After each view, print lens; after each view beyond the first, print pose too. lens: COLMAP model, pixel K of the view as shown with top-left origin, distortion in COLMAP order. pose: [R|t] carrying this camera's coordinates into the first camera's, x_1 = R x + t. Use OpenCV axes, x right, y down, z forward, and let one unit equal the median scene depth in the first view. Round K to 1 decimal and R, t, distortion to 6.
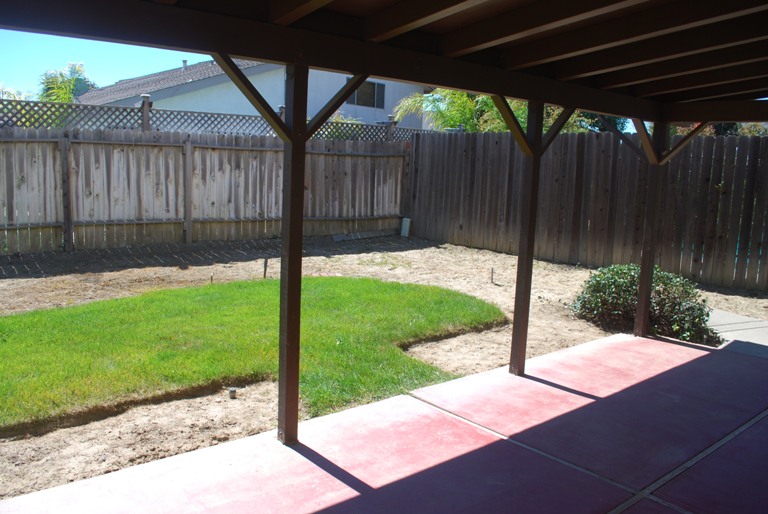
lens RADIAL K [[606.2, 0, 384.5], [0, 606.2, 261.6], [0, 0, 1]] dist [-0.076444, 0.000908]
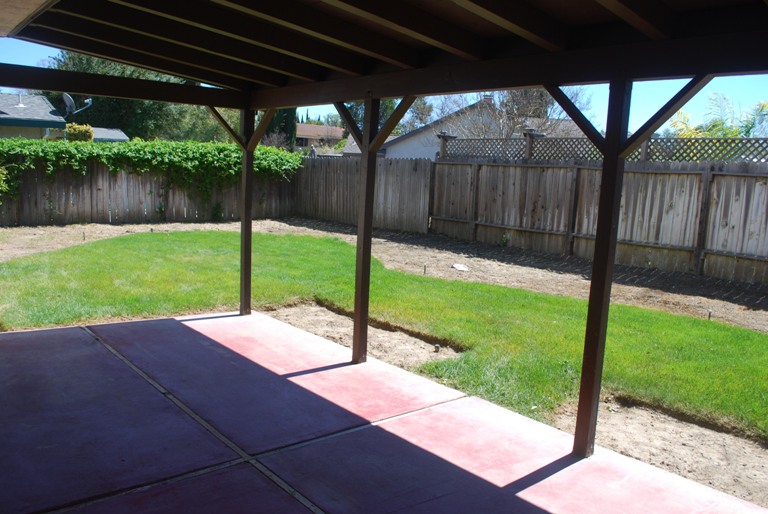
lens RADIAL K [[606.2, 0, 384.5], [0, 606.2, 261.6], [0, 0, 1]] dist [-0.076444, 0.000908]
pose [[0.049262, 0.113937, -0.992266, 0.800689], [-0.203611, 0.973755, 0.101703, -0.058351], [0.977812, 0.197026, 0.071168, 0.593736]]
